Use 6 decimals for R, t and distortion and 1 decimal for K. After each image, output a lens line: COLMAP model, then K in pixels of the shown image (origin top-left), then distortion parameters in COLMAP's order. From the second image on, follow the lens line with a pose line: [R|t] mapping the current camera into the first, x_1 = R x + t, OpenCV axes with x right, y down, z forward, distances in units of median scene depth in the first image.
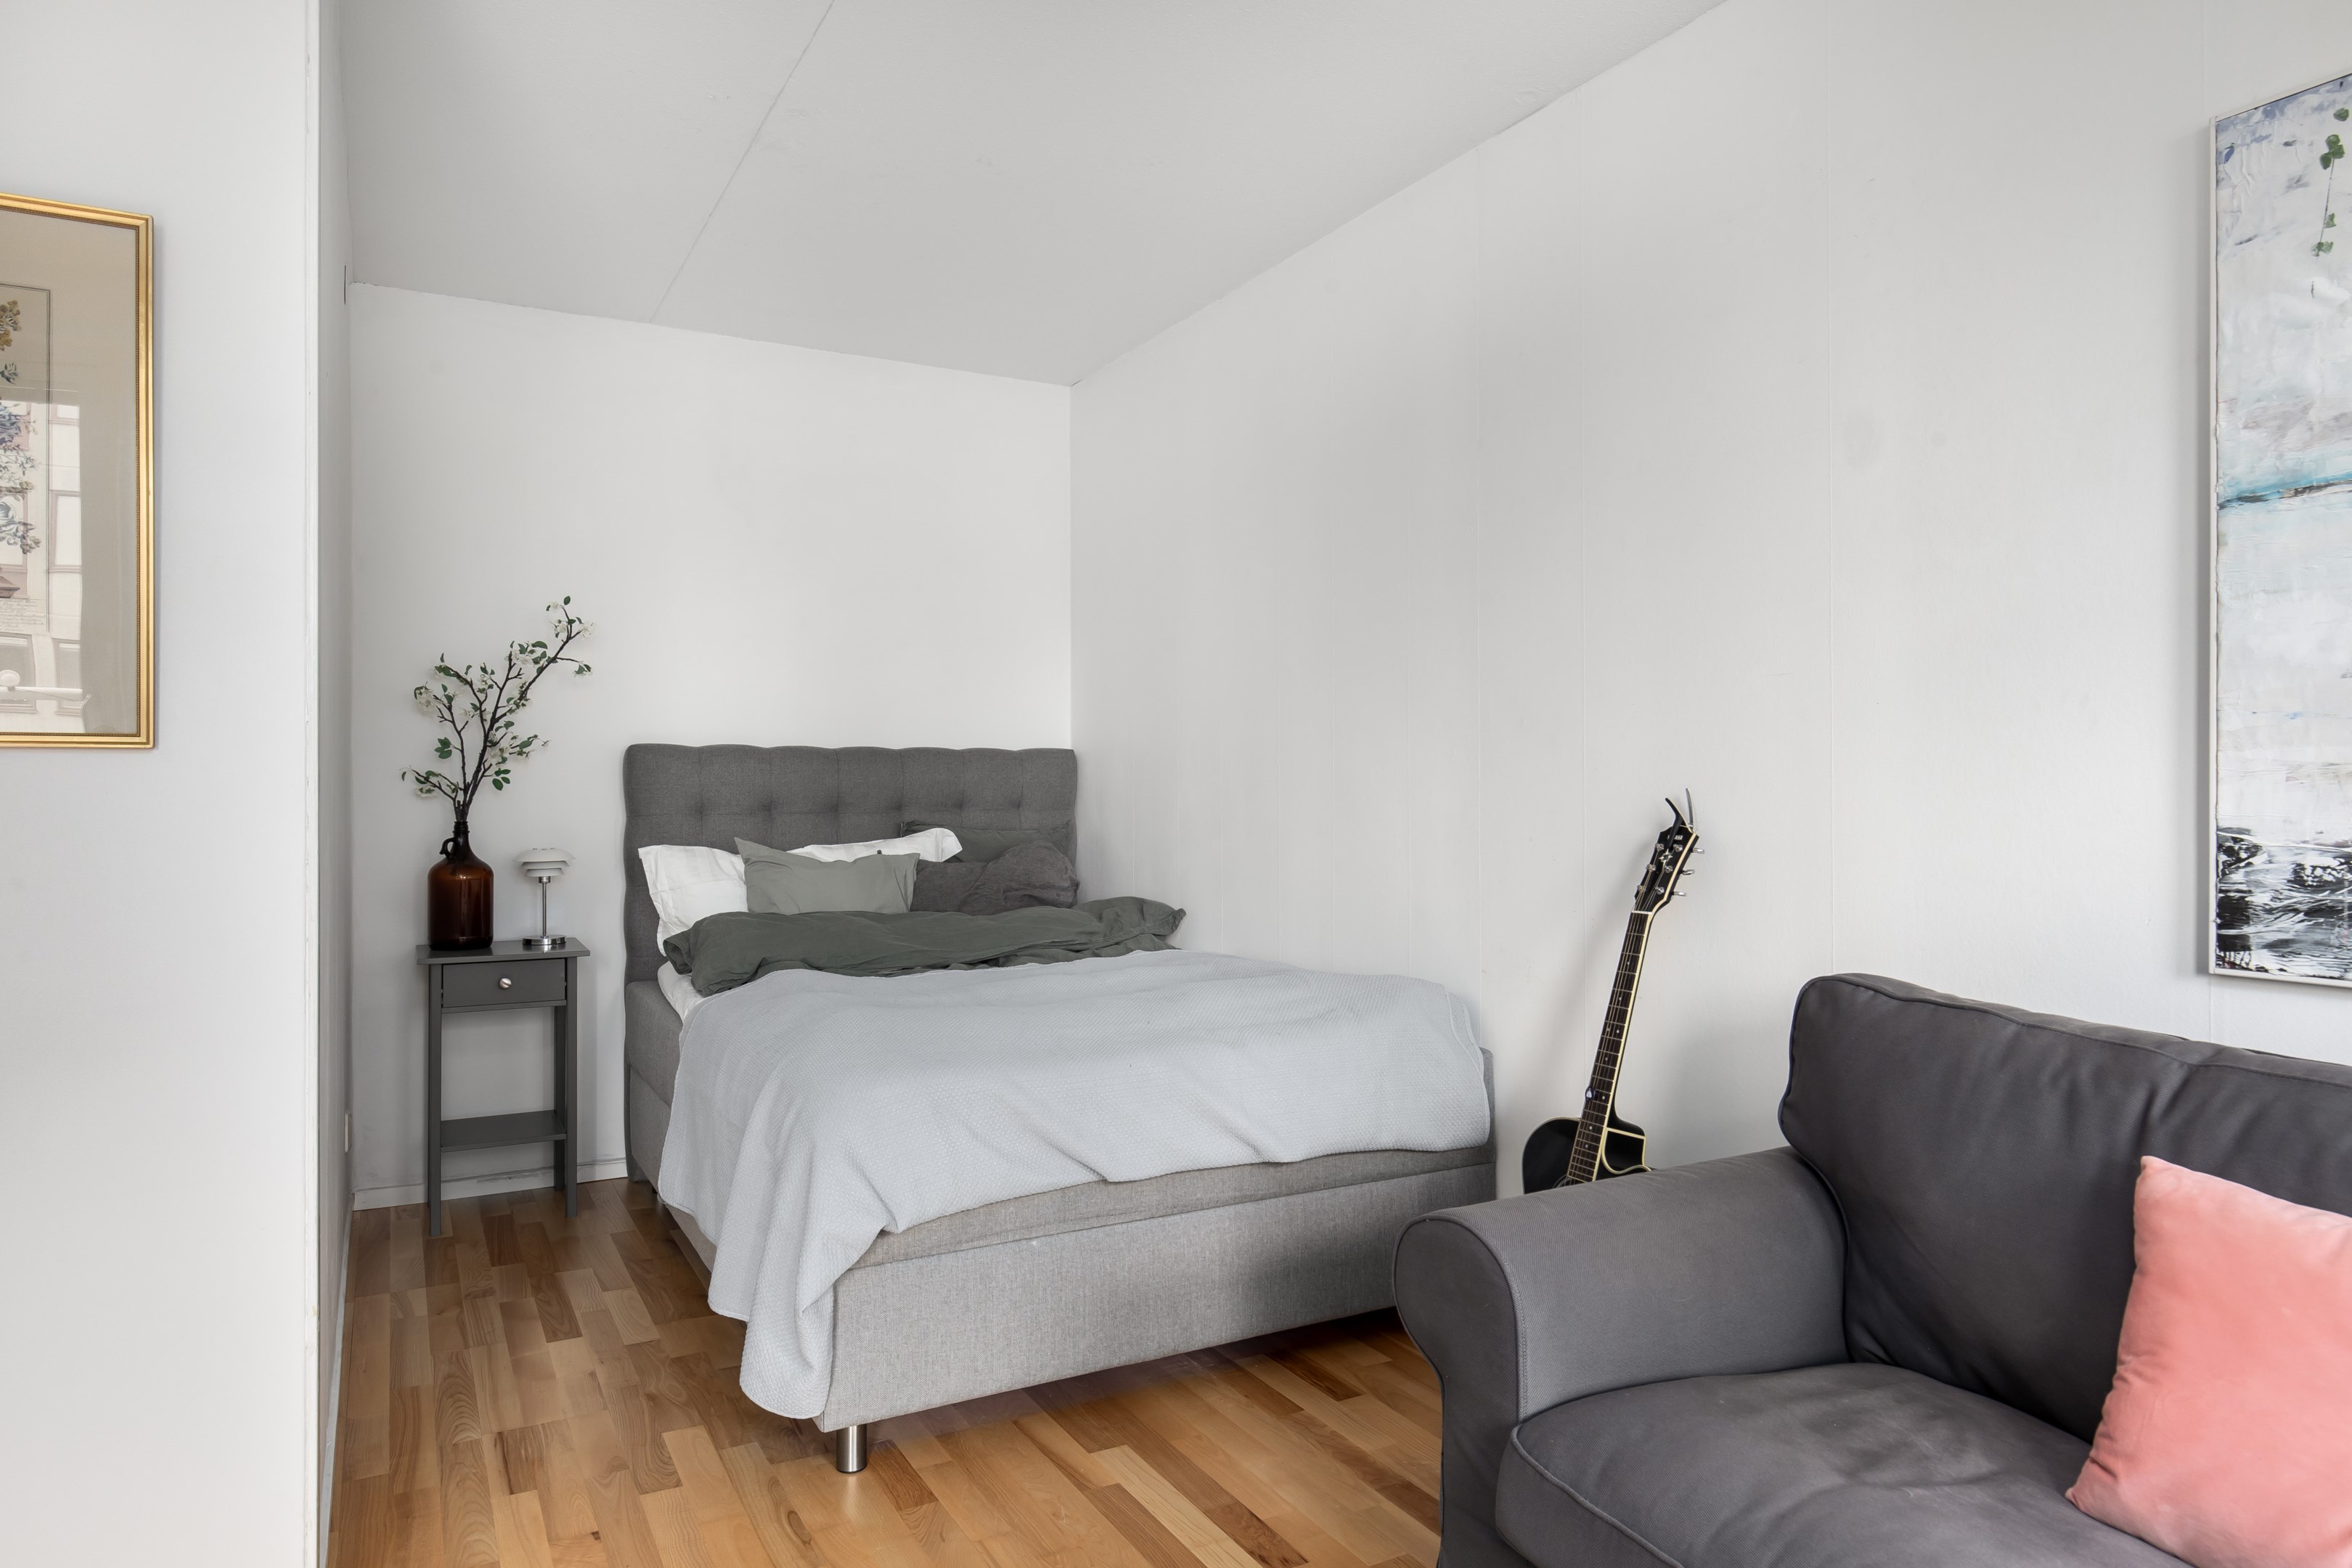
lens RADIAL K [[1472.5, 0, 1174.8], [0, 1472.5, 787.6], [0, 0, 1]] dist [0.002375, 0.000633]
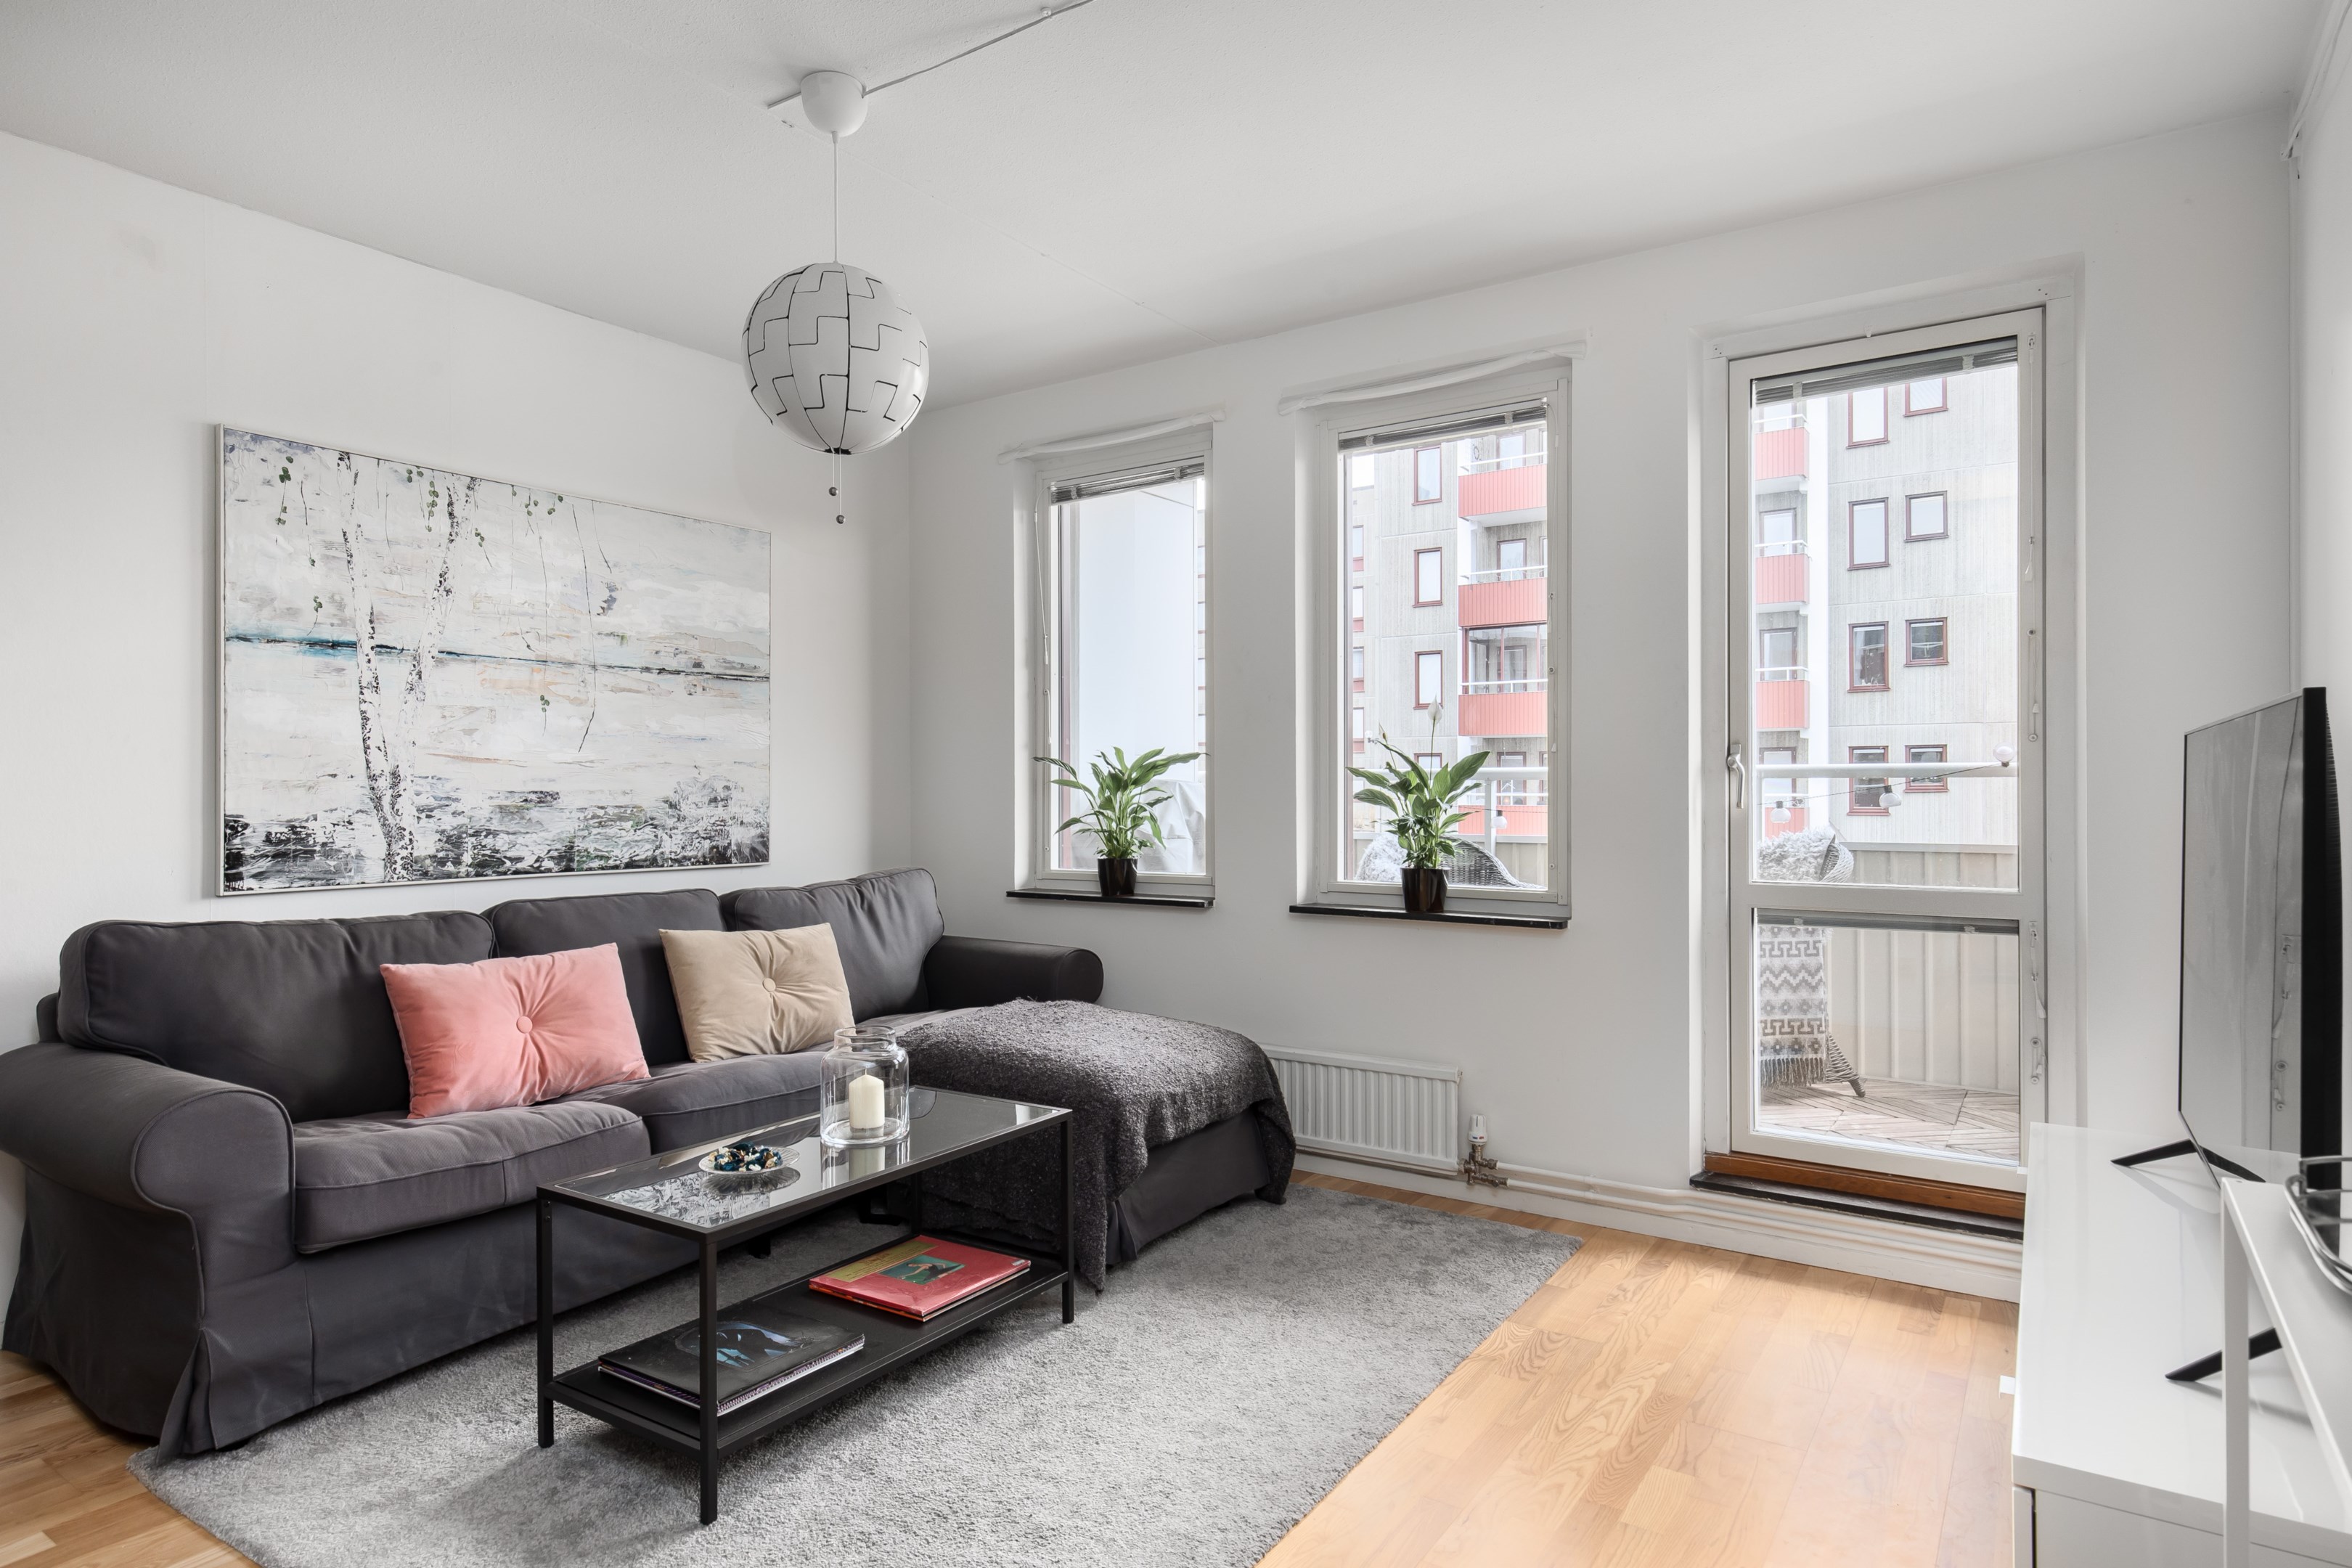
lens RADIAL K [[1381.6, 0, 1164.5], [0, 1381.6, 788.2], [0, 0, 1]] dist [0.018201, -0.005951]
pose [[-0.443759, 0.001245, 0.896145, -1.381234], [0.003666, 0.999993, 0.000426, -0.002359], [-0.896138, 0.003475, -0.443761, 0.738782]]
